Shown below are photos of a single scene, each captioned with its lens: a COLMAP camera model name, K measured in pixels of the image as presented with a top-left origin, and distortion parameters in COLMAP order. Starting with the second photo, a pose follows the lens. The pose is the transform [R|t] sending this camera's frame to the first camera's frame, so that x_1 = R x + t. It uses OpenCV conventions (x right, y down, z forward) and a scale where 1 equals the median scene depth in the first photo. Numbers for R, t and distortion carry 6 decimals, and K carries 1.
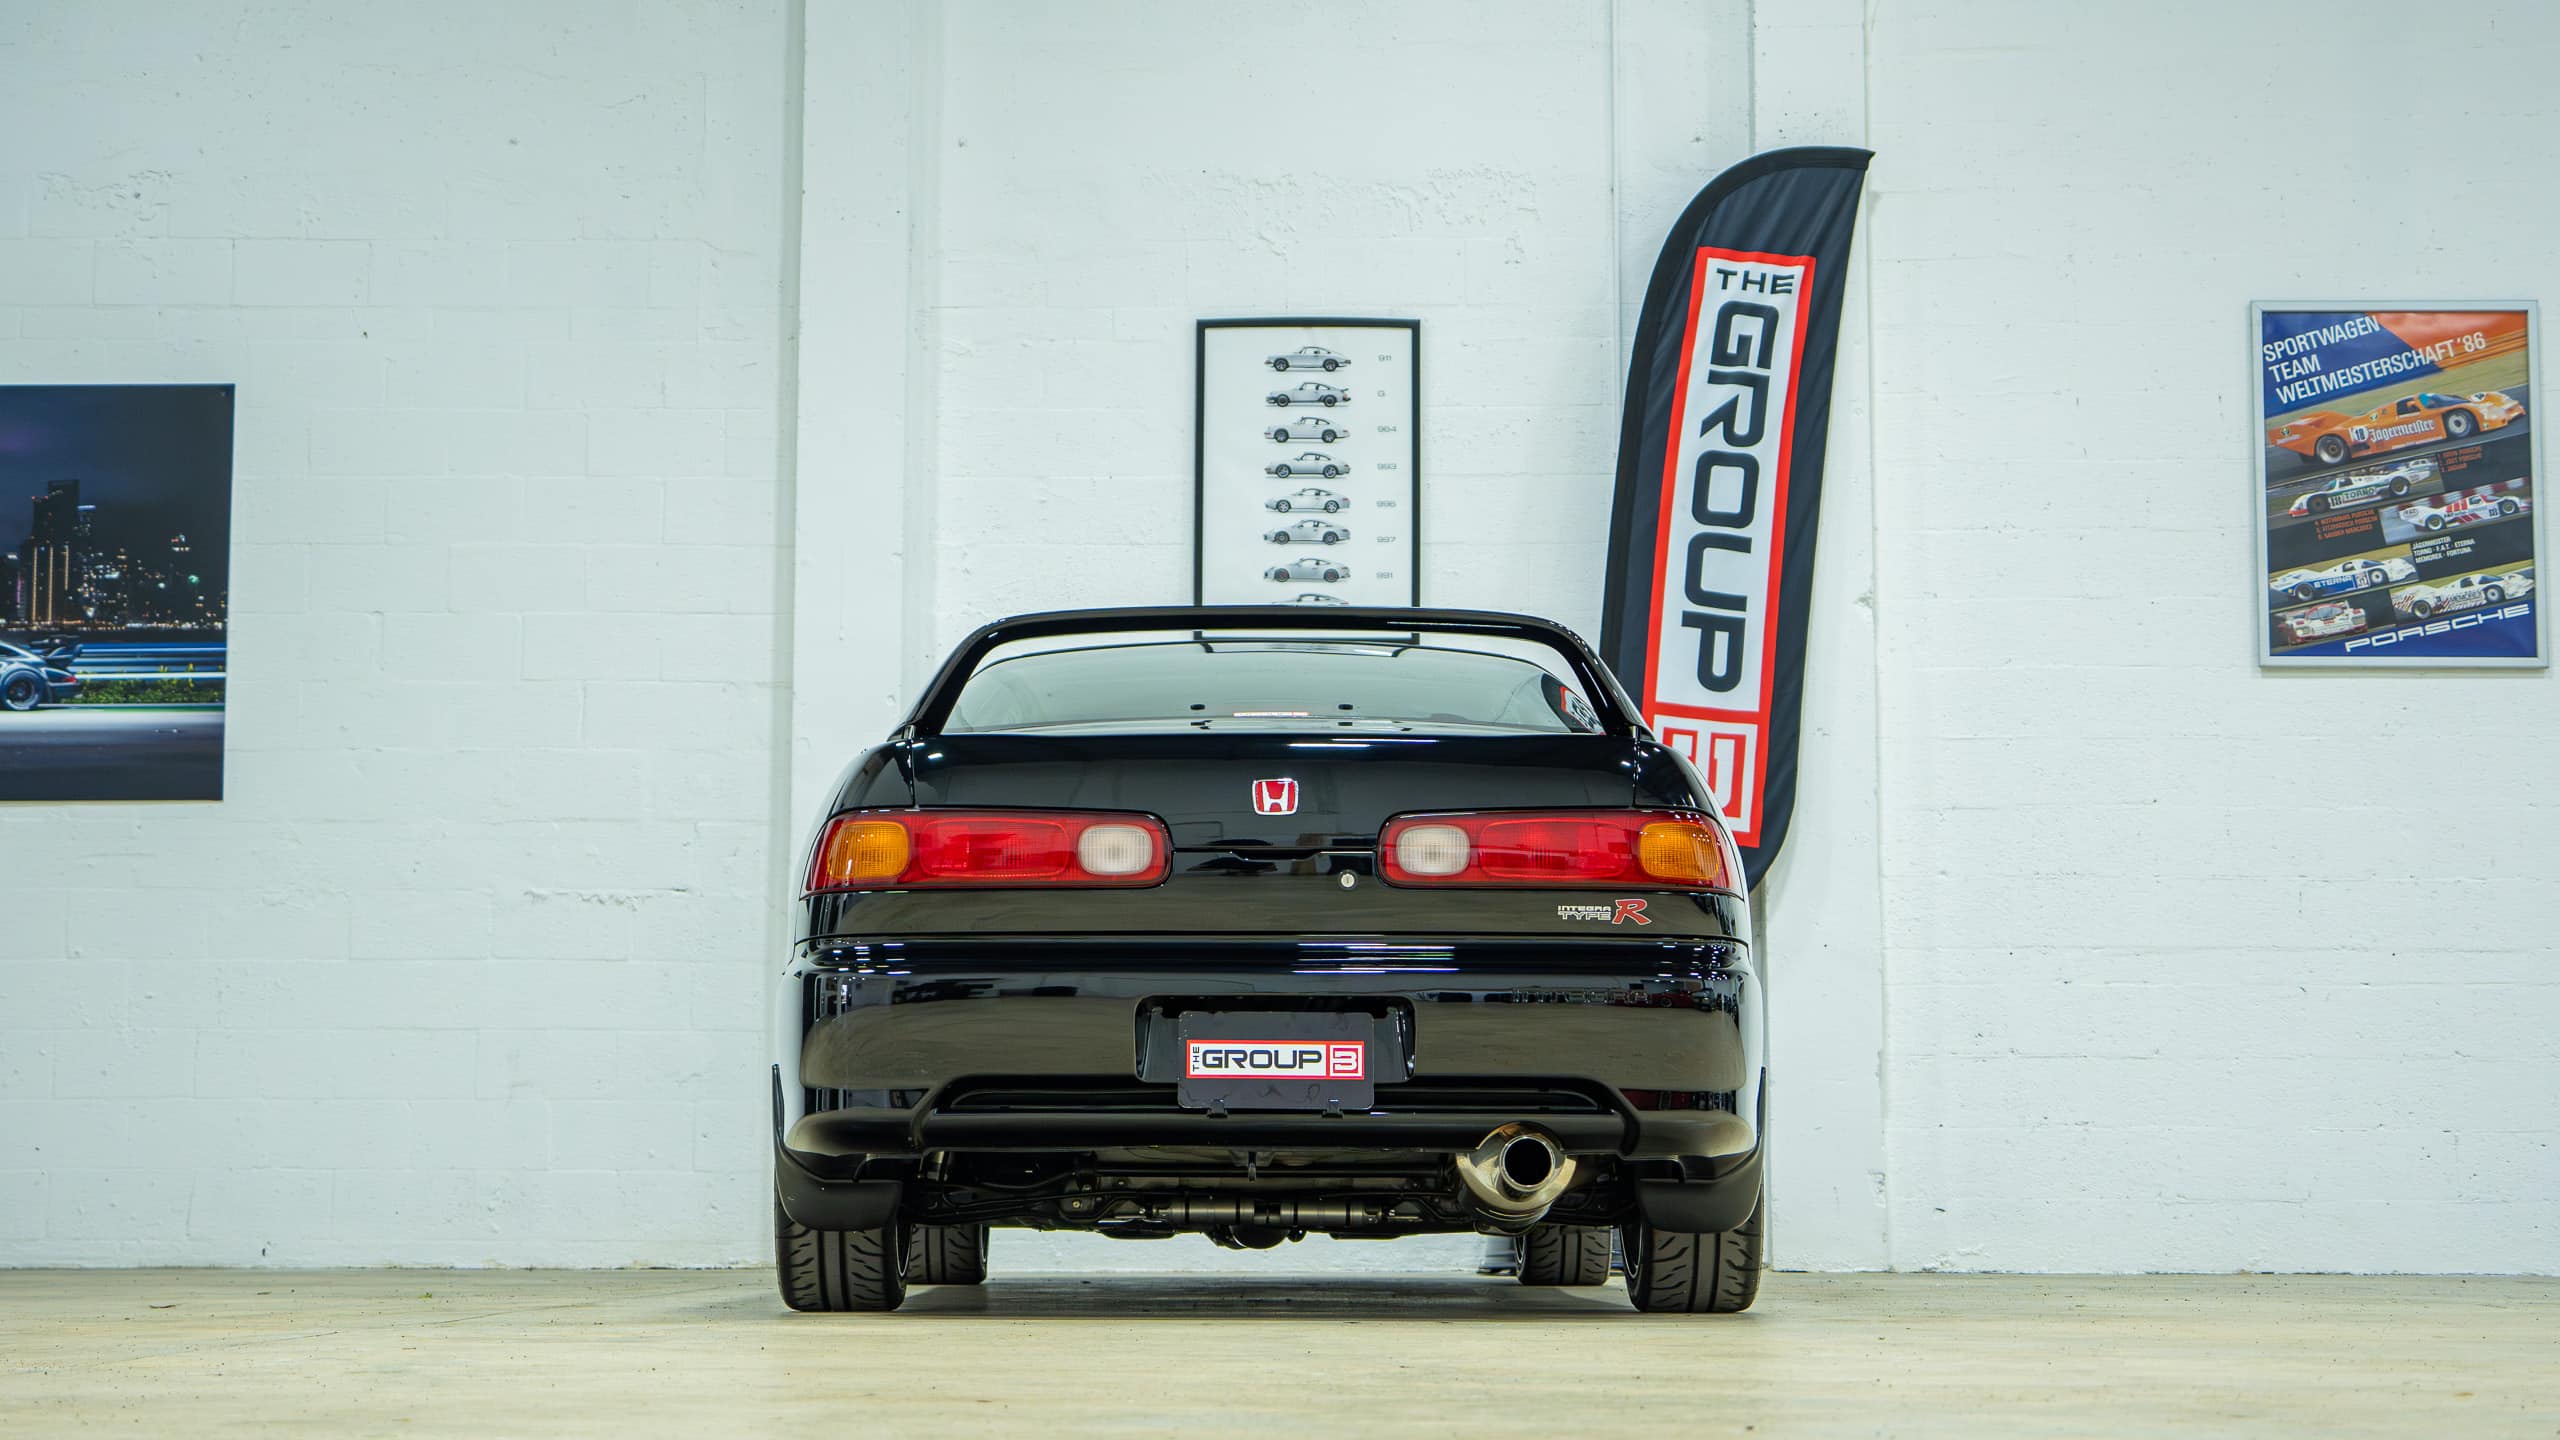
lens RADIAL K [[3879.5, 0, 1252.5], [0, 3879.5, 727.8], [0, 0, 1]] dist [0.071949, 0.000000]
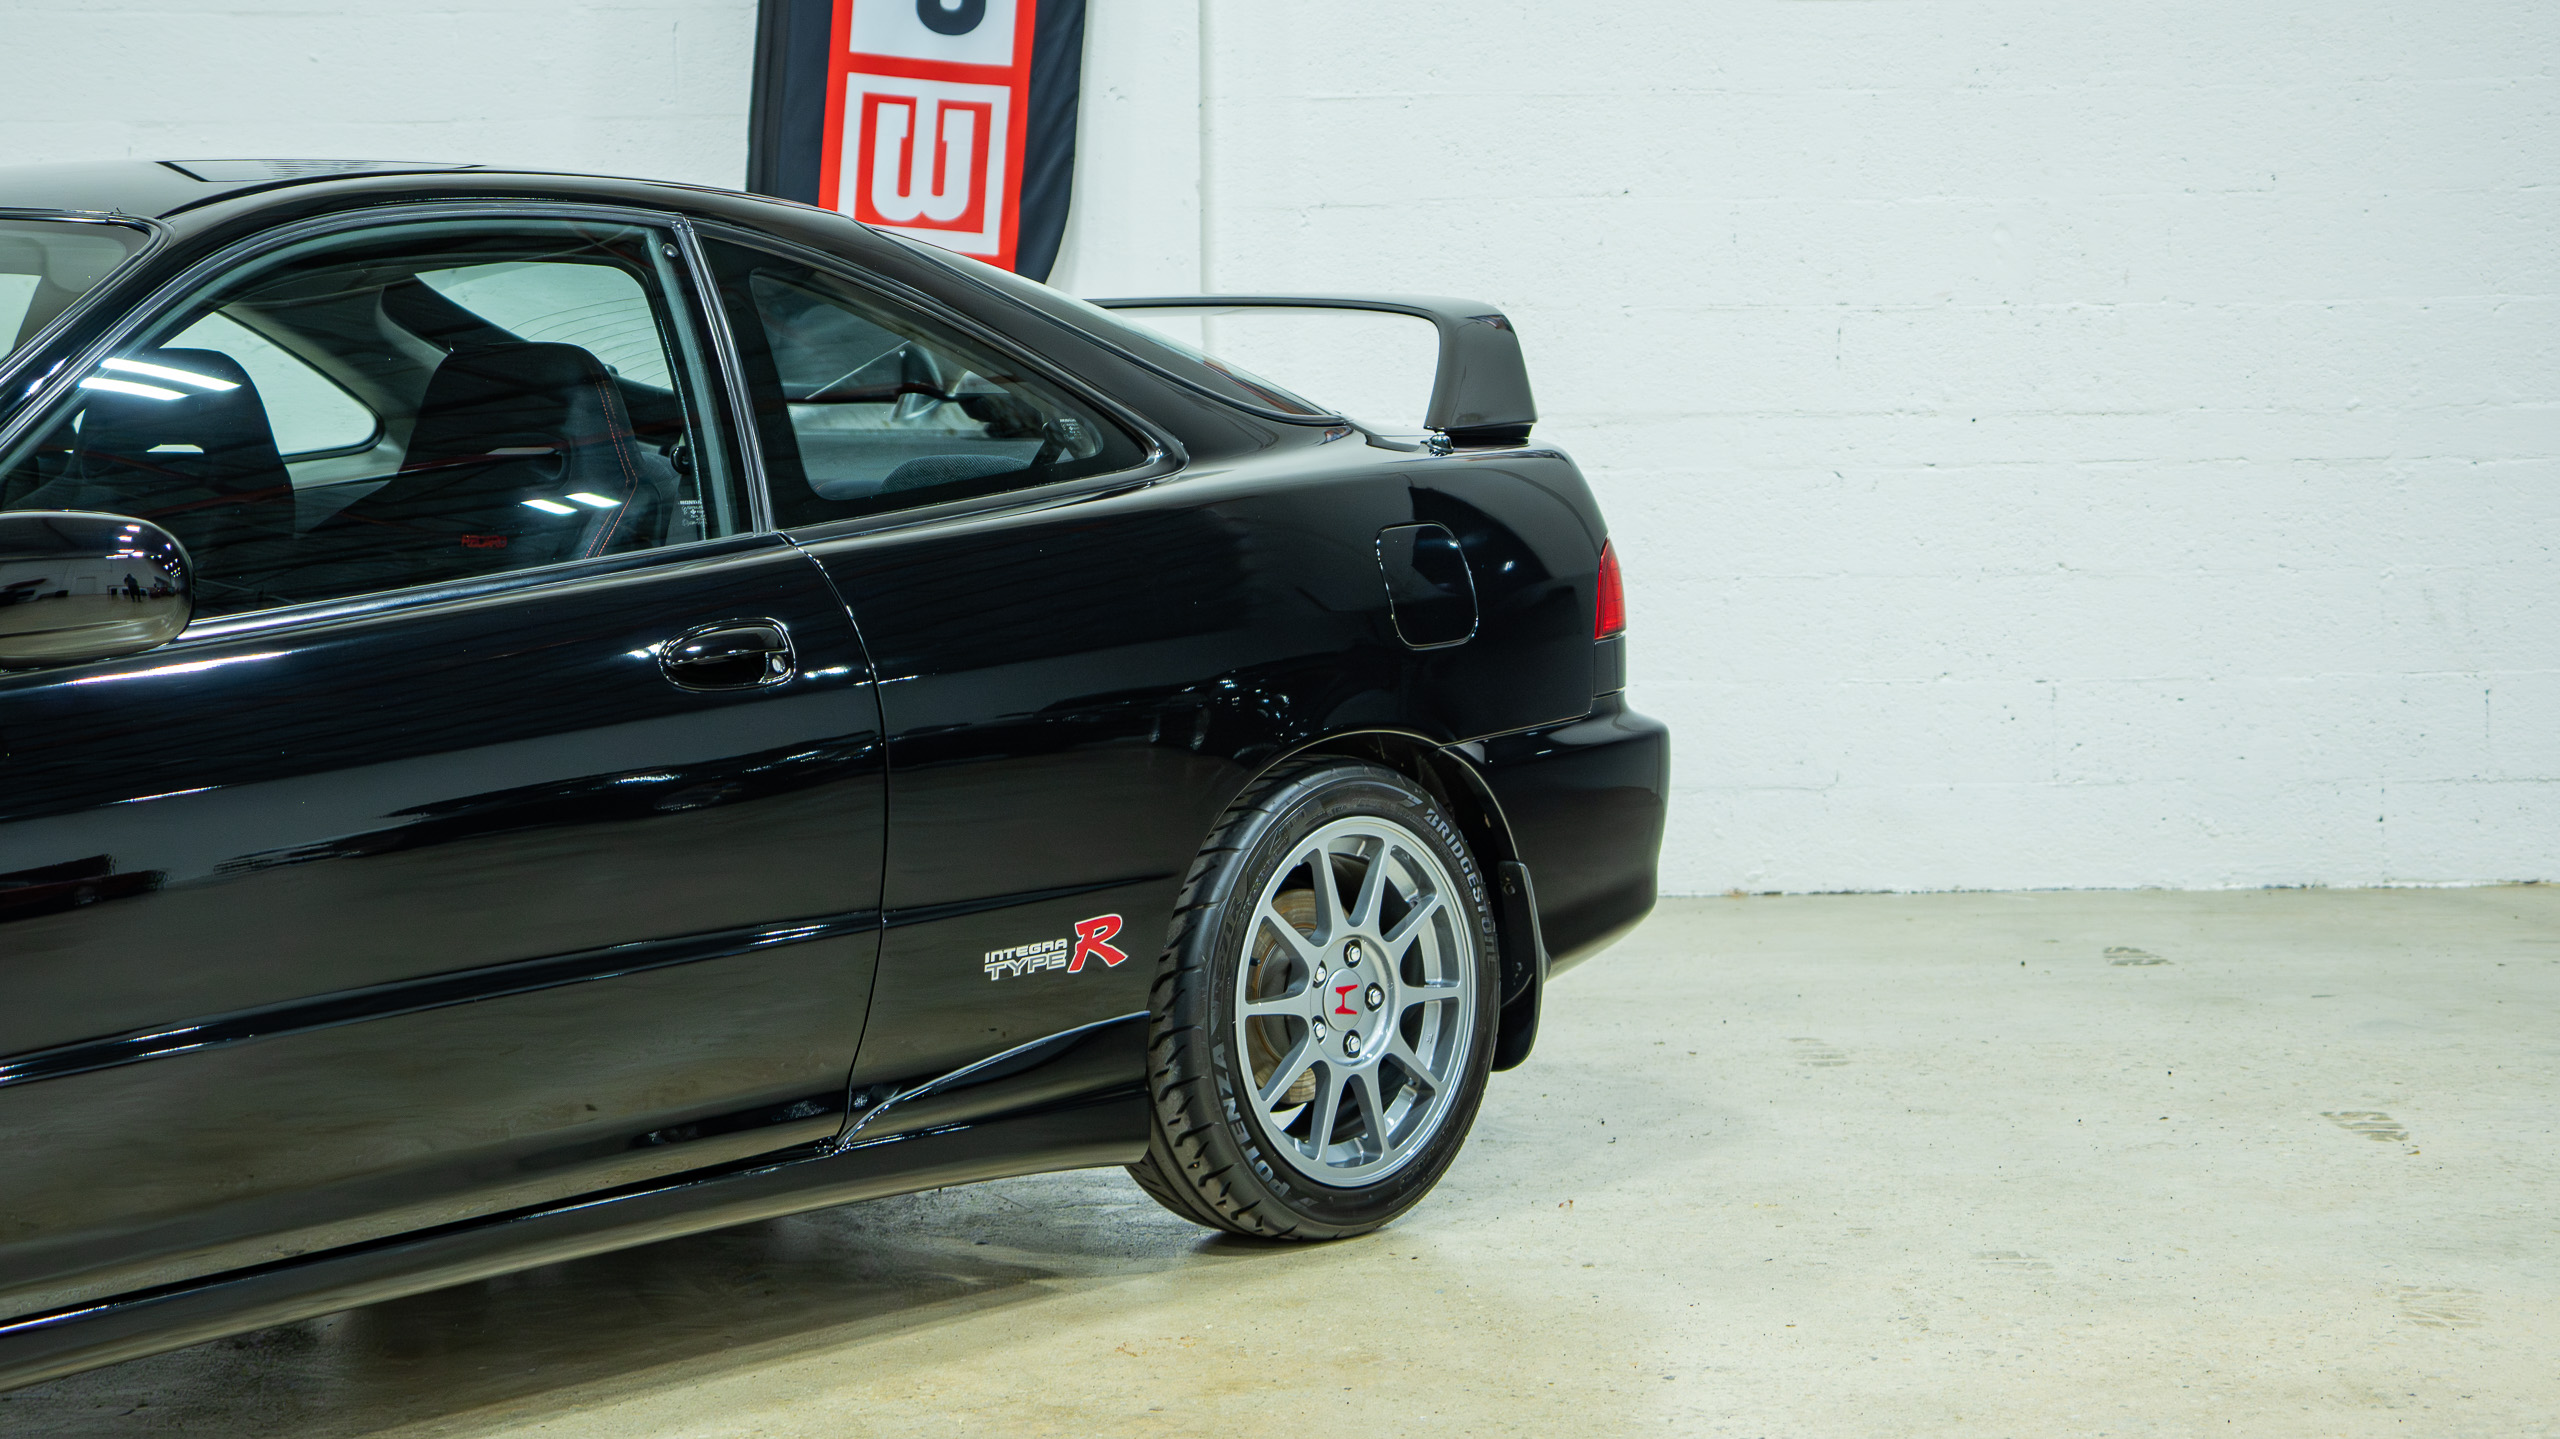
lens RADIAL K [[4340.1, 0, 1220.2], [0, 4340.1, 668.9], [0, 0, 1]] dist [0.136042, 0.000000]
pose [[0.998509, -0.016546, 0.052011, 0.122928], [0.006263, 0.981382, 0.191966, -0.043466], [-0.054219, -0.191354, 0.980022, 0.265901]]
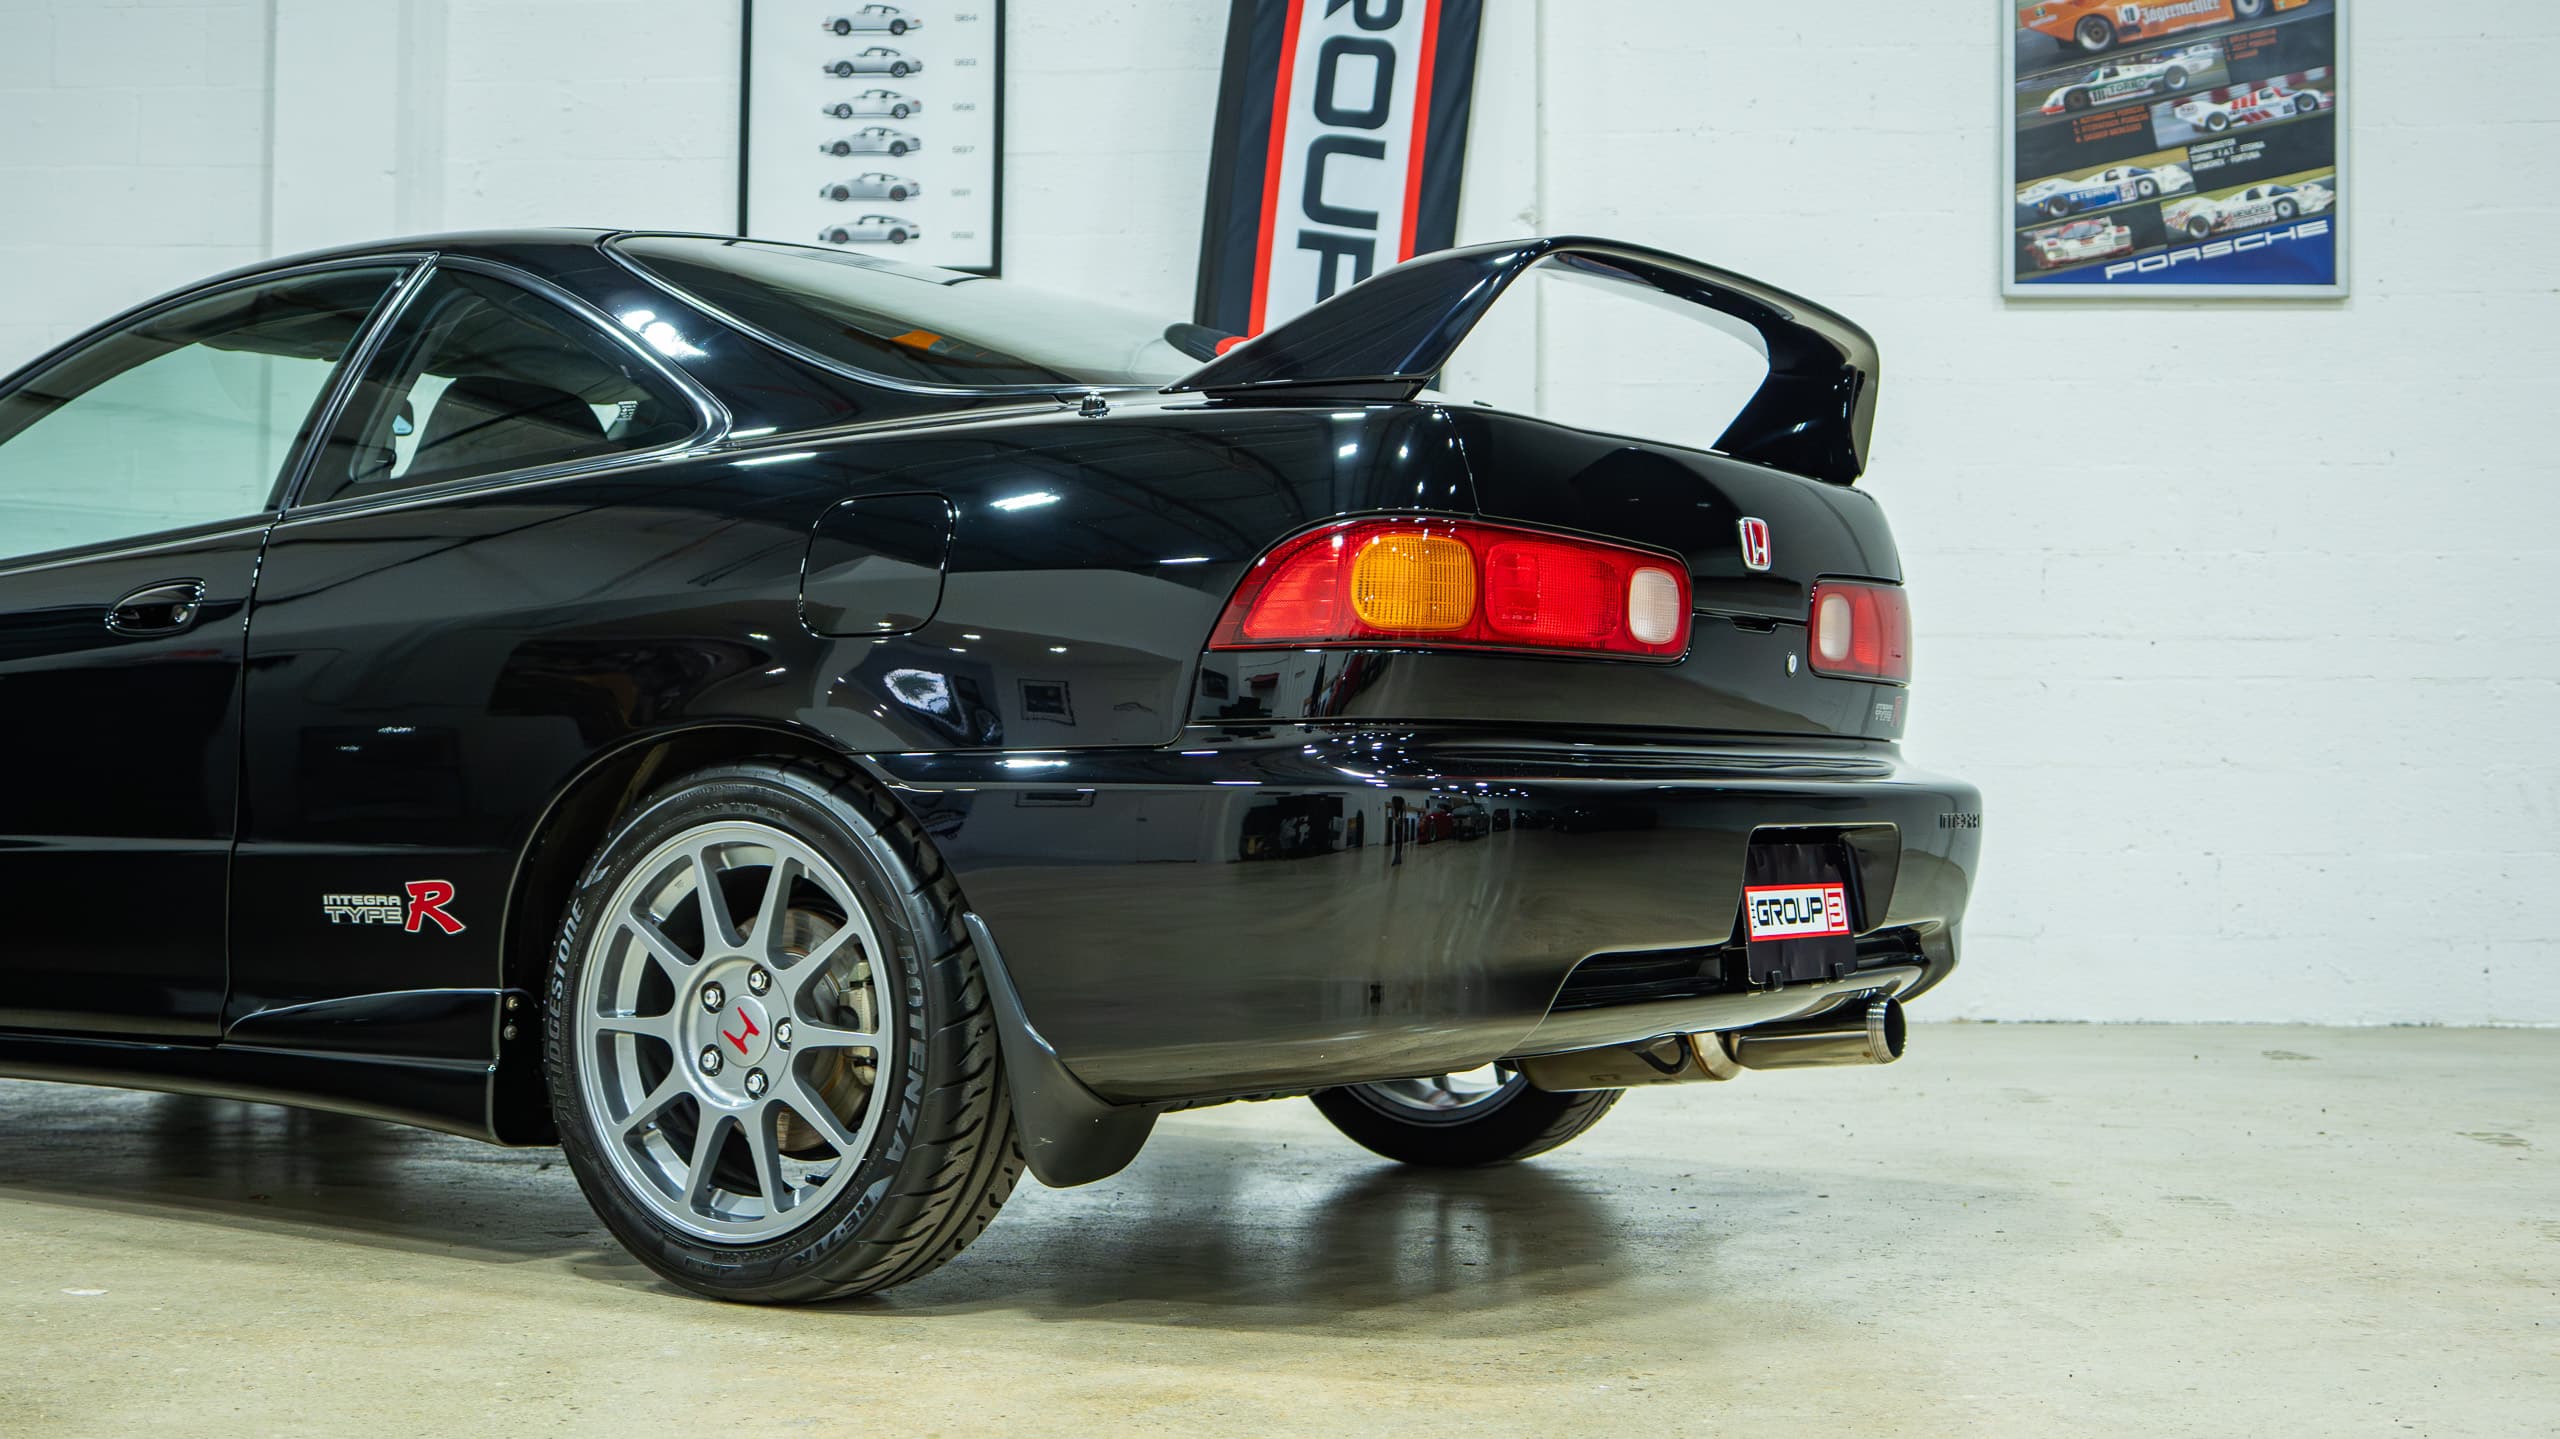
lens RADIAL K [[3109.0, 0, 1235.0], [0, 3109.0, 709.3], [0, 0, 1]] dist [-0.037256, 0.000000]
pose [[0.998144, 0.003115, -0.060816, 0.135222], [0.002516, 0.995728, 0.092301, 0.010394], [0.060844, -0.092283, 0.993872, 0.324502]]
